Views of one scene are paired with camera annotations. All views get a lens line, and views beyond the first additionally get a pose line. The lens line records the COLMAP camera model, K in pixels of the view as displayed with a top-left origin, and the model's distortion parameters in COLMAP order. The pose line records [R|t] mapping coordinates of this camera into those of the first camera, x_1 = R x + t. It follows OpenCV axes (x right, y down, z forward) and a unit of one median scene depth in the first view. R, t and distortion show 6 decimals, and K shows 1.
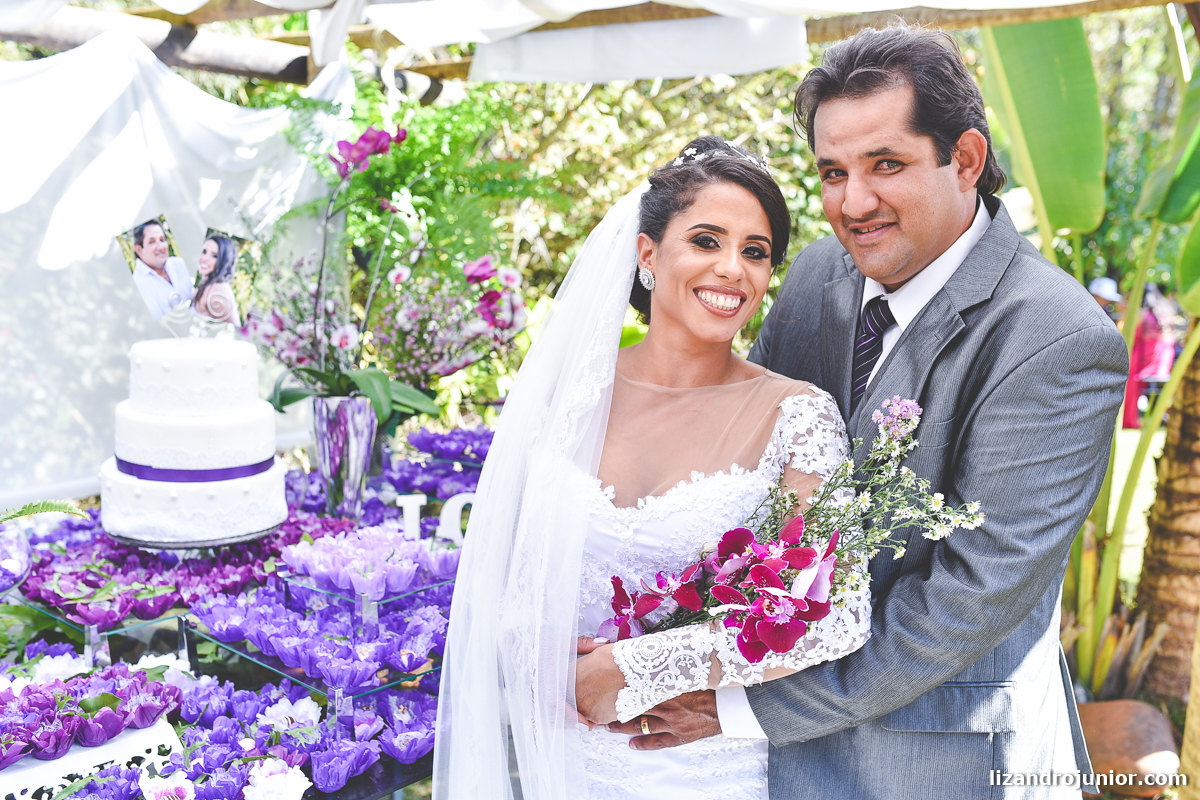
lens RADIAL K [[1148.7, 0, 594.0], [0, 1148.7, 400.1], [0, 0, 1]] dist [-0.025169, 0.000000]
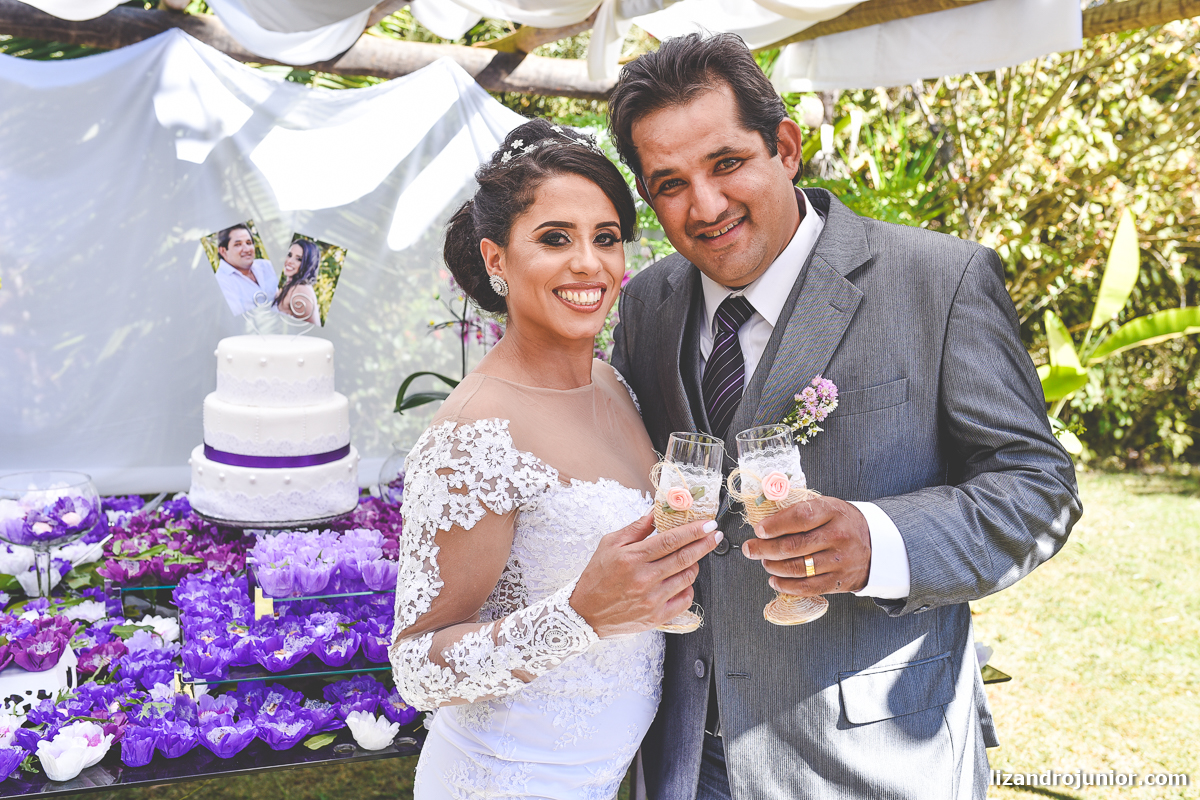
lens RADIAL K [[1148.7, 0, 597.0], [0, 1148.7, 406.7], [0, 0, 1]] dist [-0.025169, 0.000000]
pose [[0.874591, 0.081281, -0.478000, 0.442991], [-0.090434, 0.995895, 0.003880, -0.018395], [0.476353, 0.039834, 0.878351, 0.201907]]
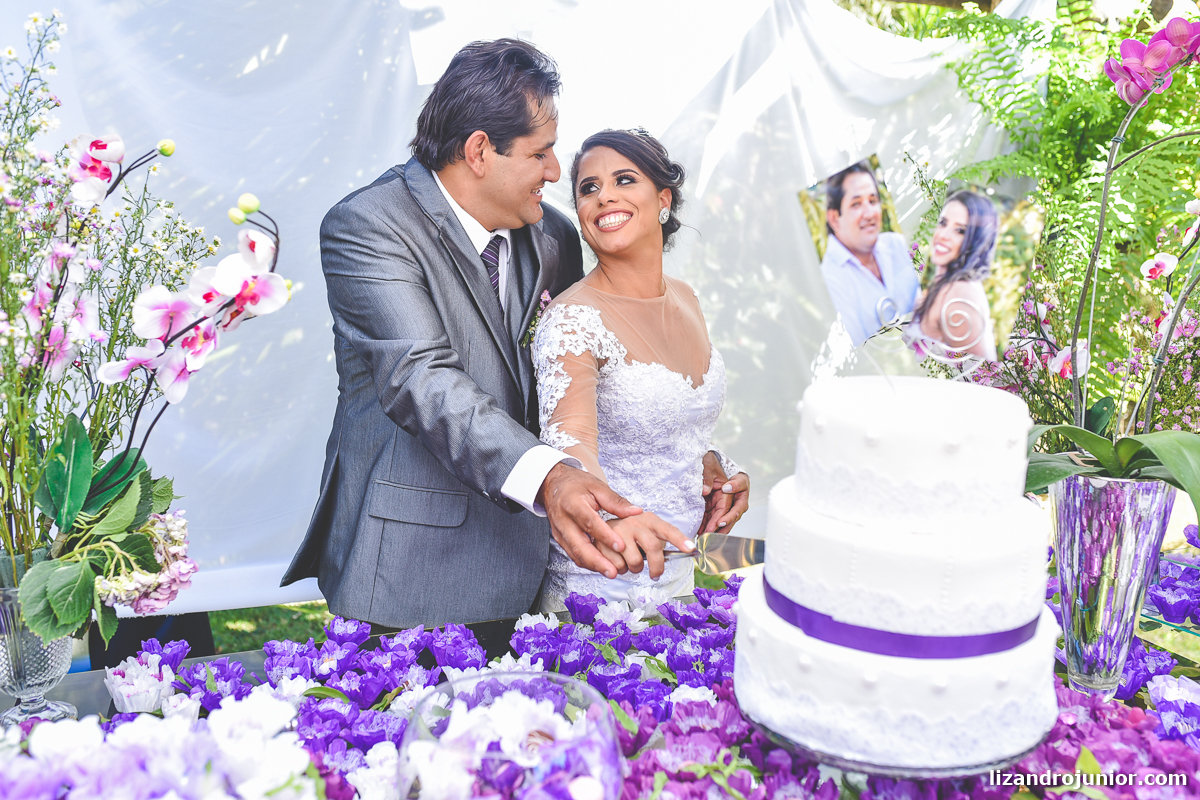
lens RADIAL K [[1148.7, 0, 607.0], [0, 1148.7, 401.8], [0, 0, 1]] dist [-0.025169, 0.000000]
pose [[0.885844, 0.063413, -0.459630, -0.229730], [-0.057582, 0.997983, 0.026709, -0.051009], [0.460396, 0.002807, 0.887709, 0.451576]]
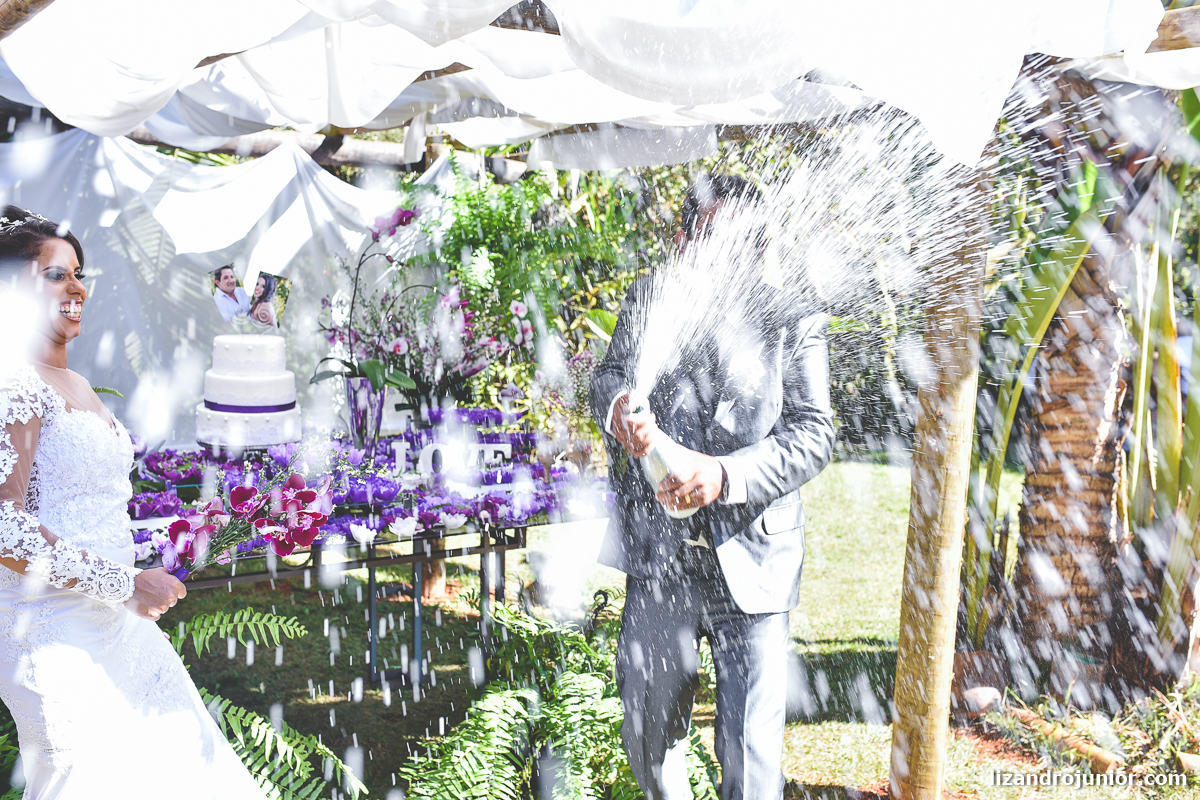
lens RADIAL K [[1148.7, 0, 594.7], [0, 1148.7, 402.7], [0, 0, 1]] dist [-0.025169, 0.000000]
pose [[0.965963, 0.030259, -0.256905, 0.620341], [-0.042139, 0.998276, -0.040864, 0.102229], [0.255225, 0.050299, 0.965572, -0.555354]]
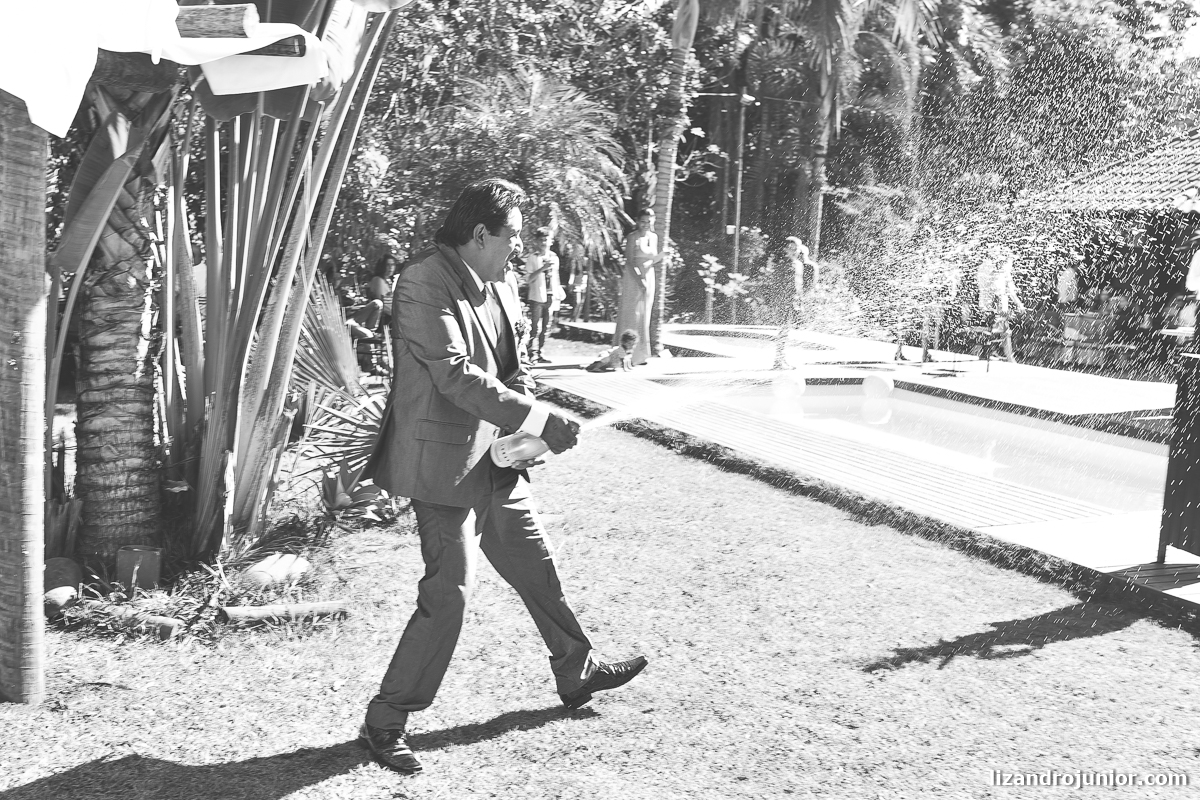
lens RADIAL K [[1370.3, 0, 485.2], [0, 1370.3, 399.1], [0, 0, 1]] dist [-0.035148, 0.000000]
pose [[0.905934, -0.049112, 0.420561, 0.432888], [0.054675, 0.998504, -0.001173, 0.174586], [-0.419874, 0.024056, 0.907263, -1.158844]]
